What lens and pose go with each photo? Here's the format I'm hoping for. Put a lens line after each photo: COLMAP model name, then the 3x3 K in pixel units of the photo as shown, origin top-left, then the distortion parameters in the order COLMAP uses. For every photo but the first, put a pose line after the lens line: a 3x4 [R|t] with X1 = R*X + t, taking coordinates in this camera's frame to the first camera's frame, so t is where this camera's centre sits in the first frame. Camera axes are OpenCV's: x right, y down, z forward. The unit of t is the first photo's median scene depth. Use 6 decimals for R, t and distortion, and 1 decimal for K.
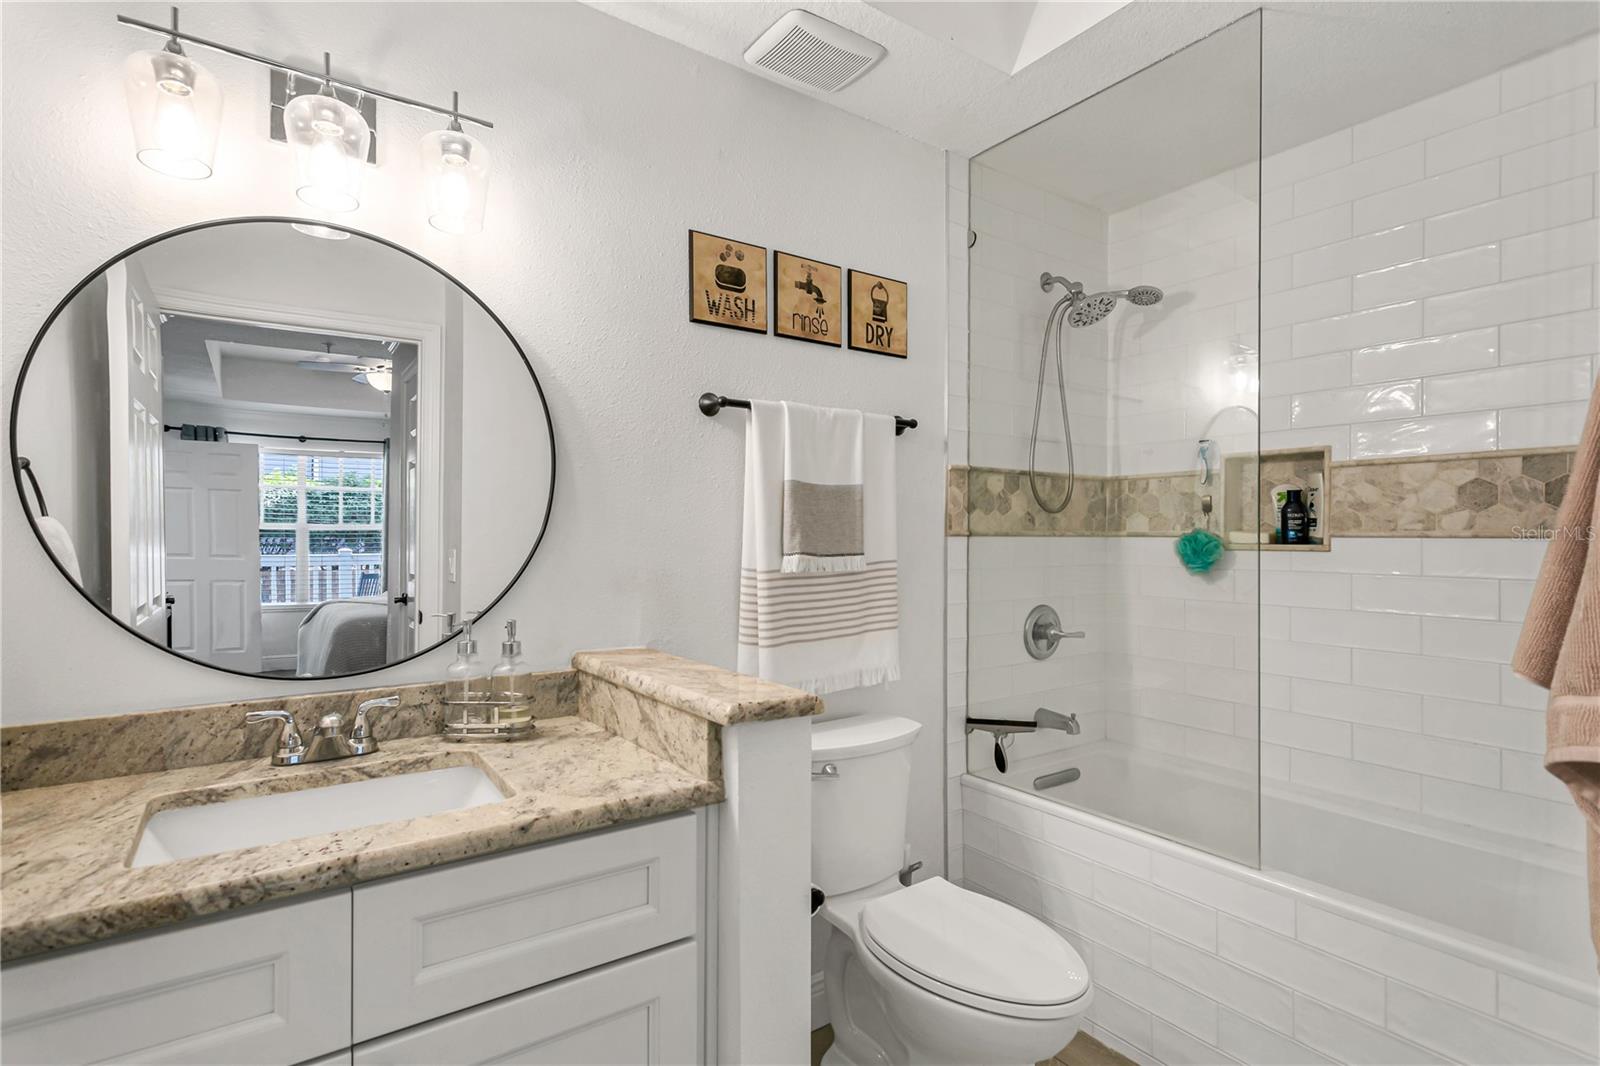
lens RADIAL K [[783.5, 0, 796.0], [0, 783.5, 536.7], [0, 0, 1]] dist [0.001970, 0.001514]
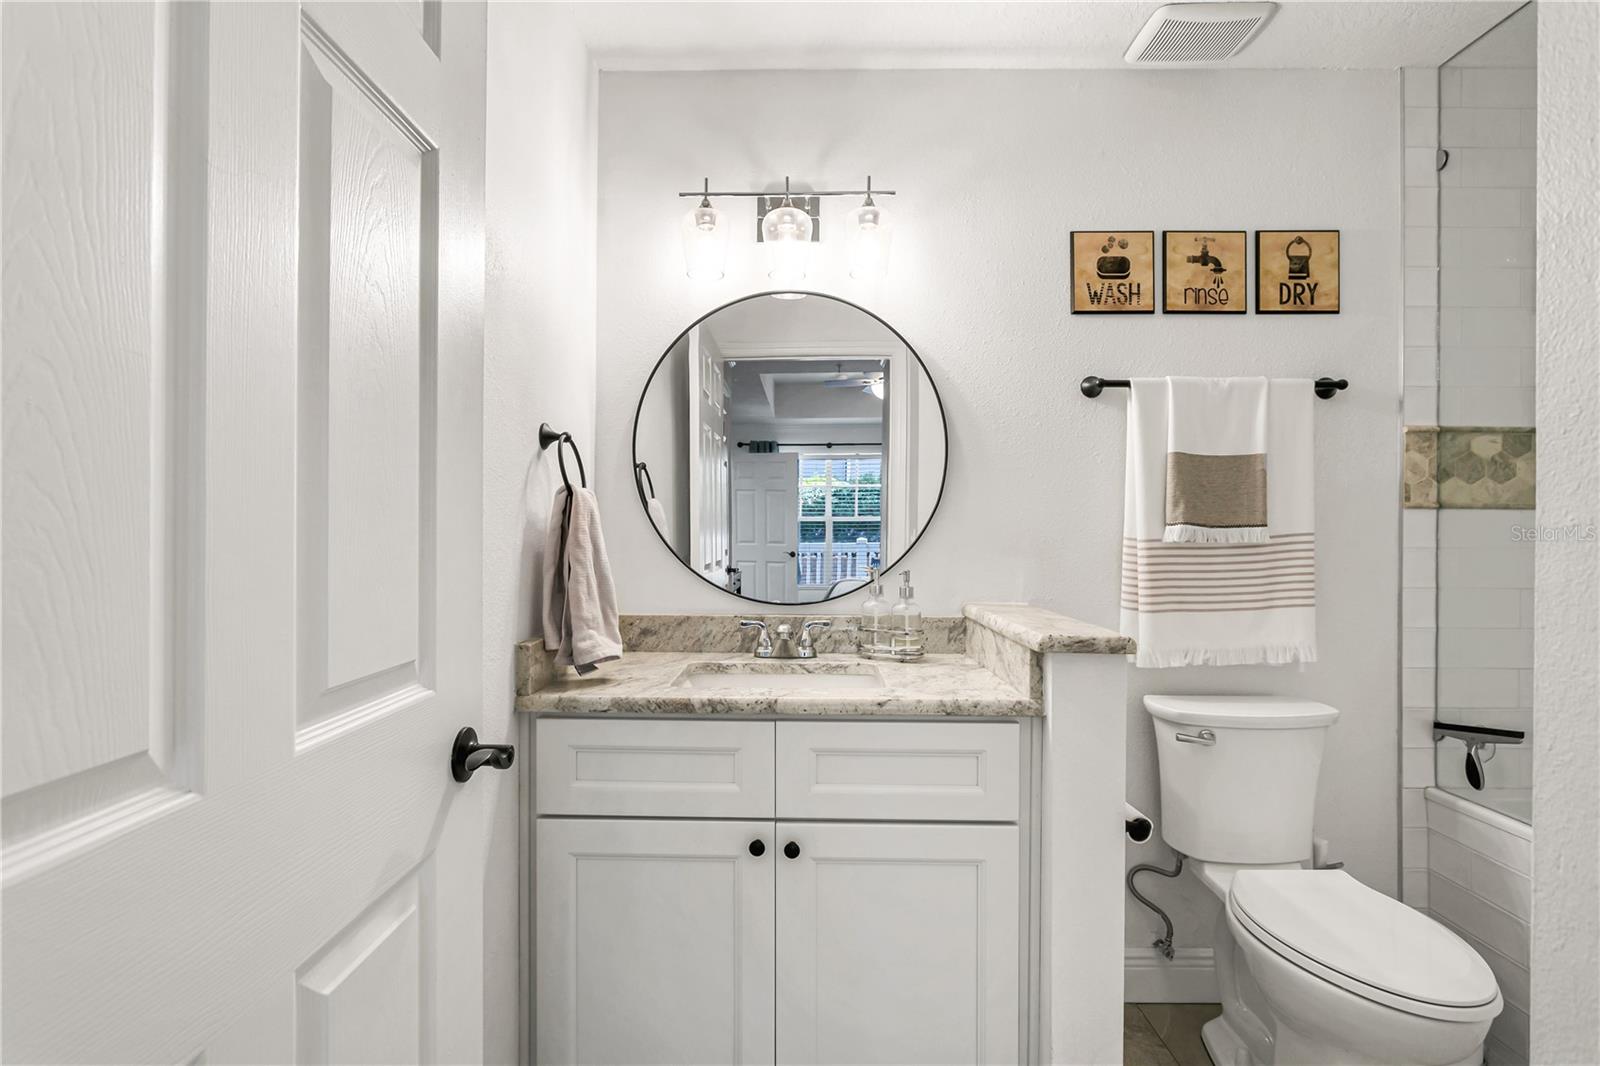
lens RADIAL K [[794.4, 0, 787.4], [0, 794.4, 531.6], [0, 0, 1]] dist [-0.019142, 0.010413]
pose [[0.809447, 0.002915, -0.587185, 0.195722], [-0.003241, 0.999995, 0.000498, 0.033532], [0.587184, 0.001500, 0.809452, -0.140769]]
